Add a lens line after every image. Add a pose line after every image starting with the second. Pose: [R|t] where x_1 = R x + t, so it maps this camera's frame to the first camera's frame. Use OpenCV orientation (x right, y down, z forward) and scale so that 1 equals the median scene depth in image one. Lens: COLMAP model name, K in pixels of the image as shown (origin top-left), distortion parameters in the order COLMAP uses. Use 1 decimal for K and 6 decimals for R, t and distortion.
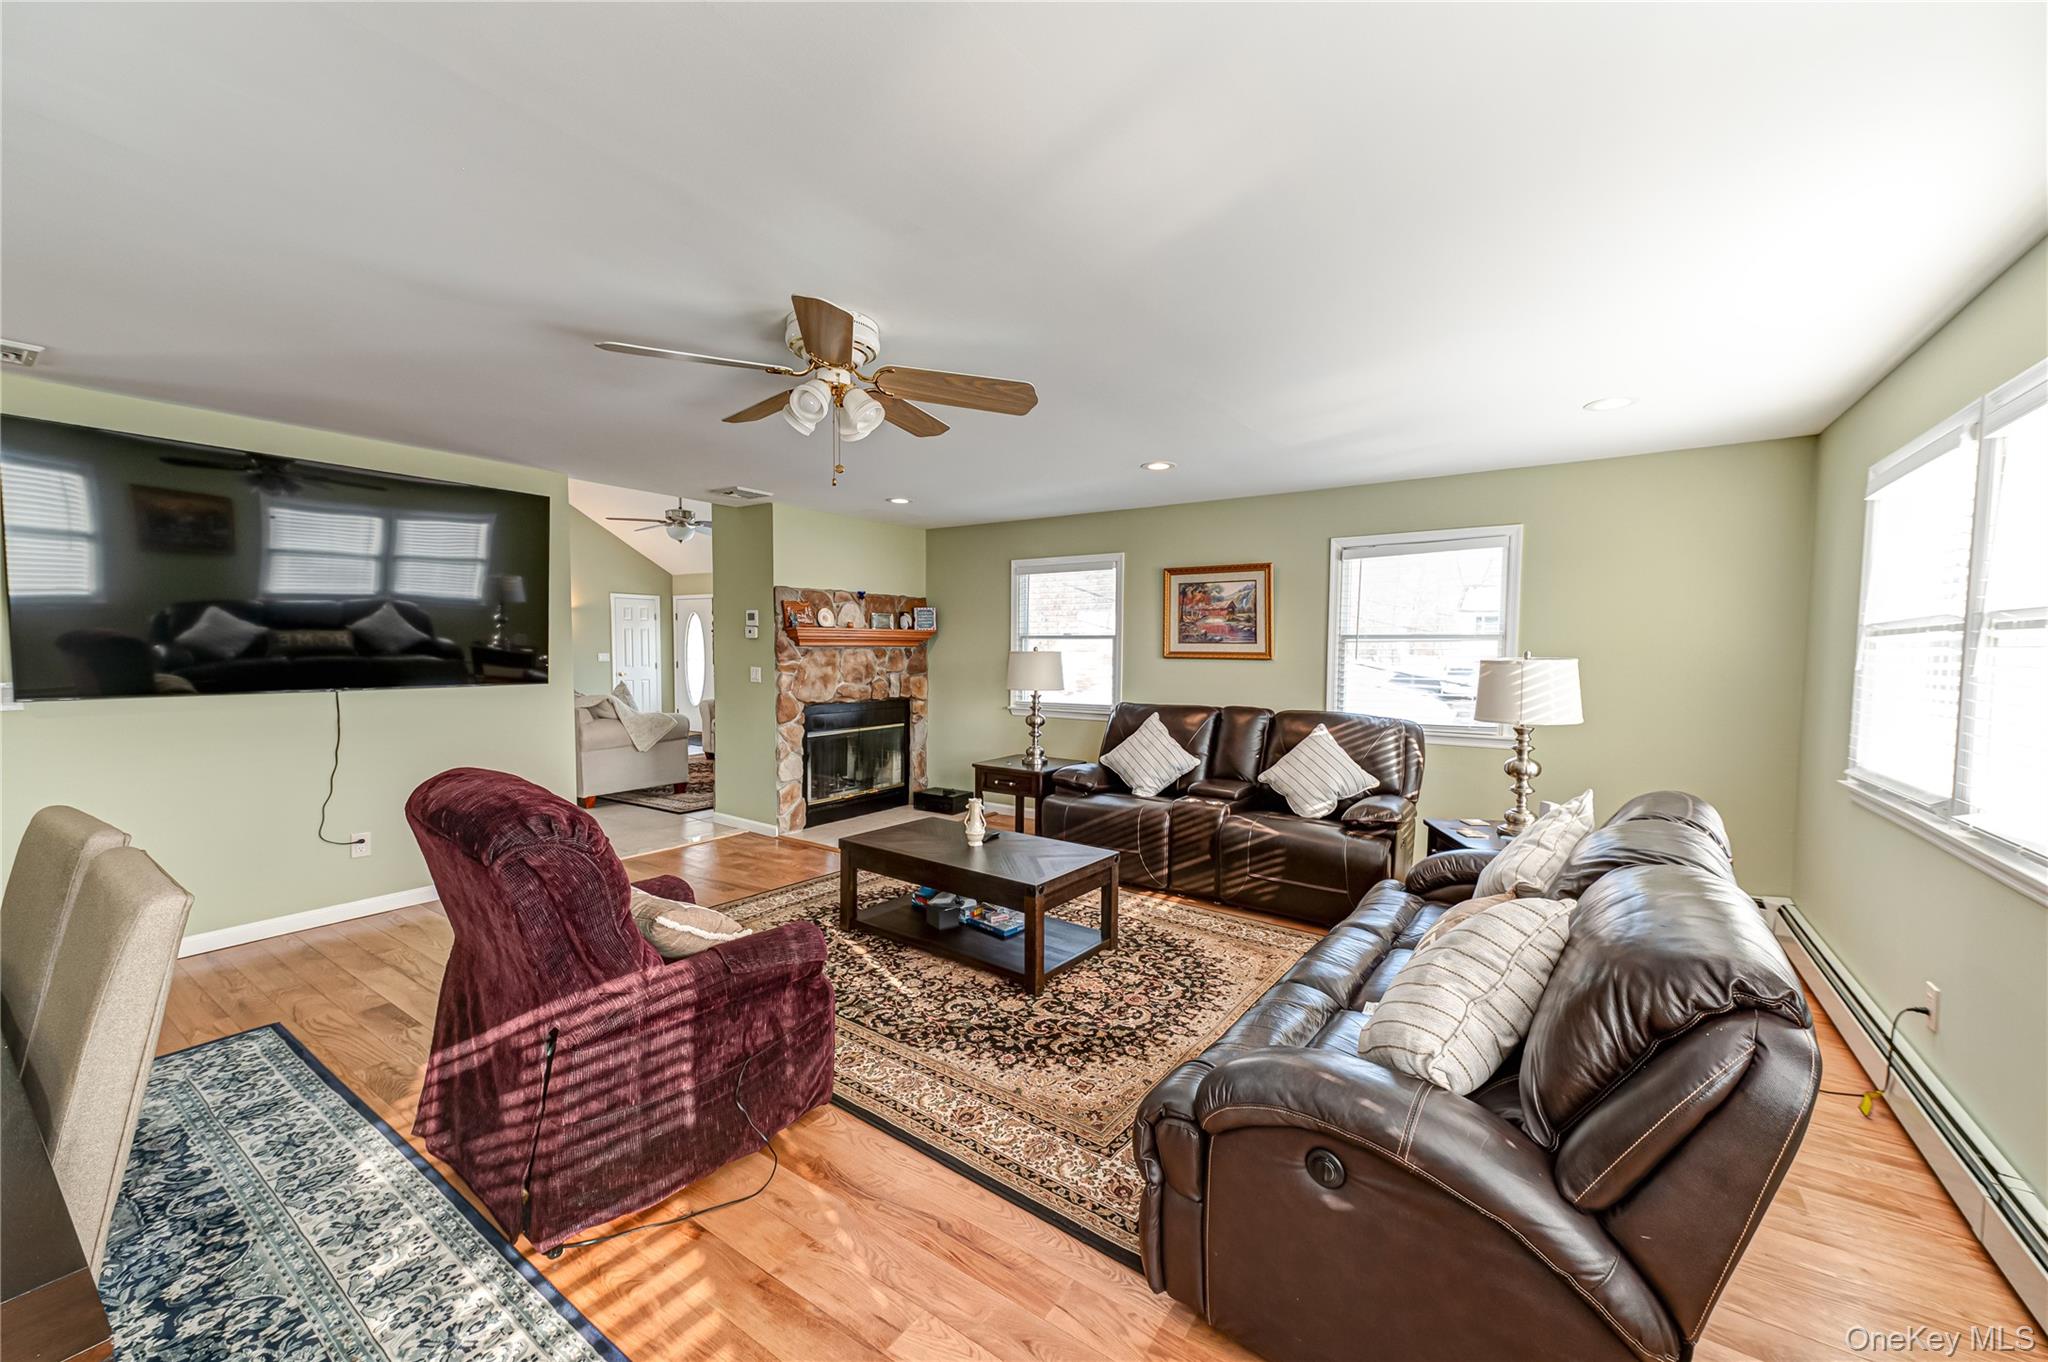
lens RADIAL K [[786.9, 0, 1029.8], [0, 786.9, 689.8], [0, 0, 1]] dist [0.013272, -0.000559]
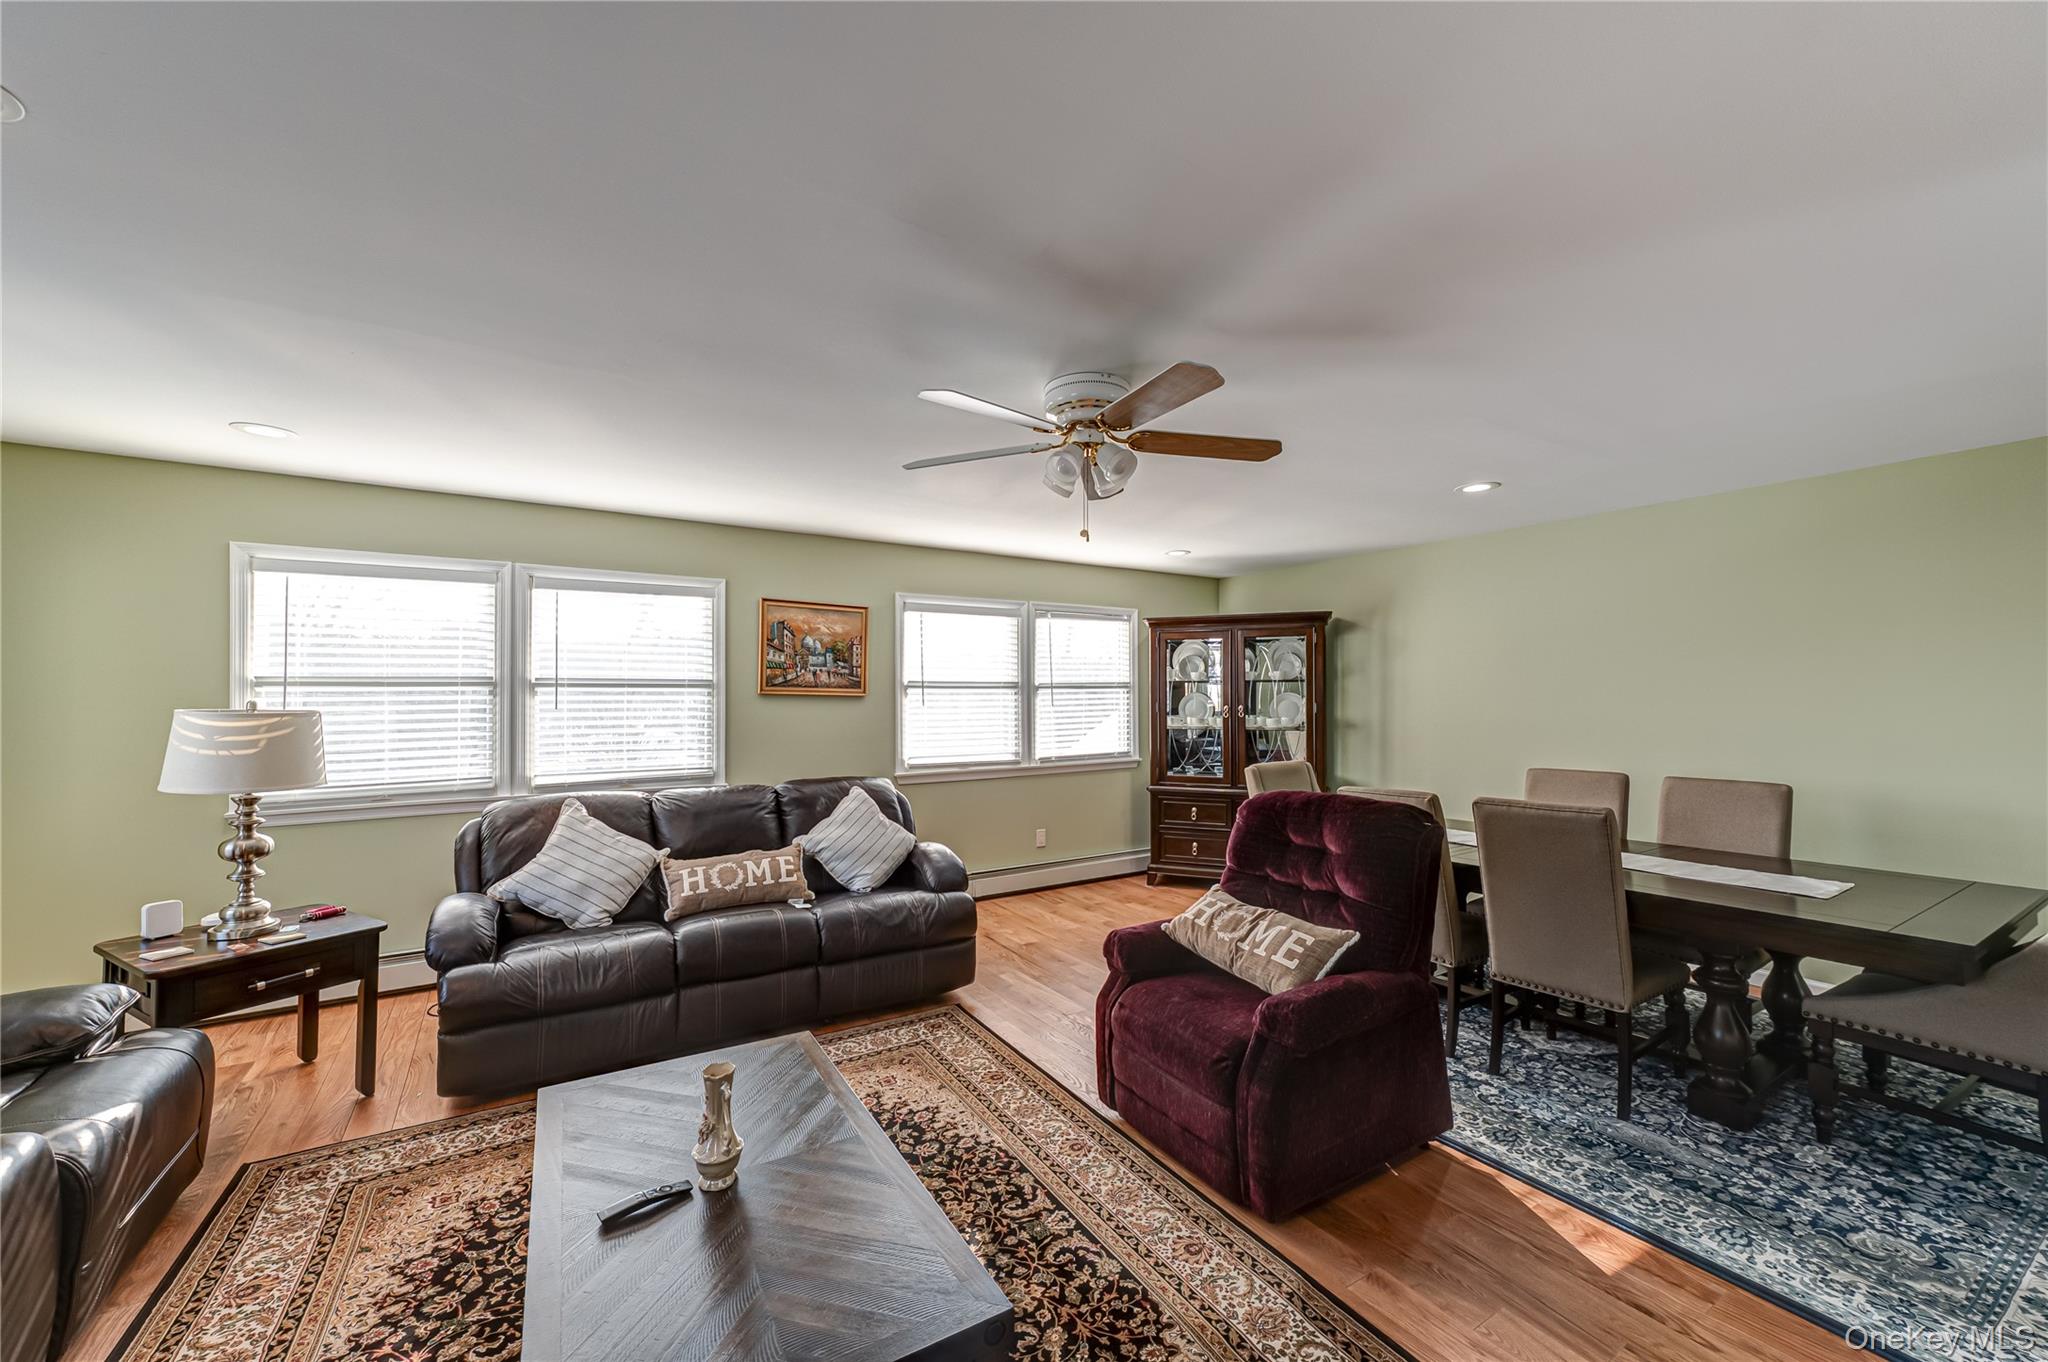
lens RADIAL K [[786.9, 0, 1029.8], [0, 786.9, 689.8], [0, 0, 1]] dist [0.013272, -0.000559]
pose [[-0.921674, -0.001935, 0.387960, -0.502334], [0.018425, 0.998641, 0.048753, -0.102014], [-0.387527, 0.052083, -0.920386, 1.725657]]
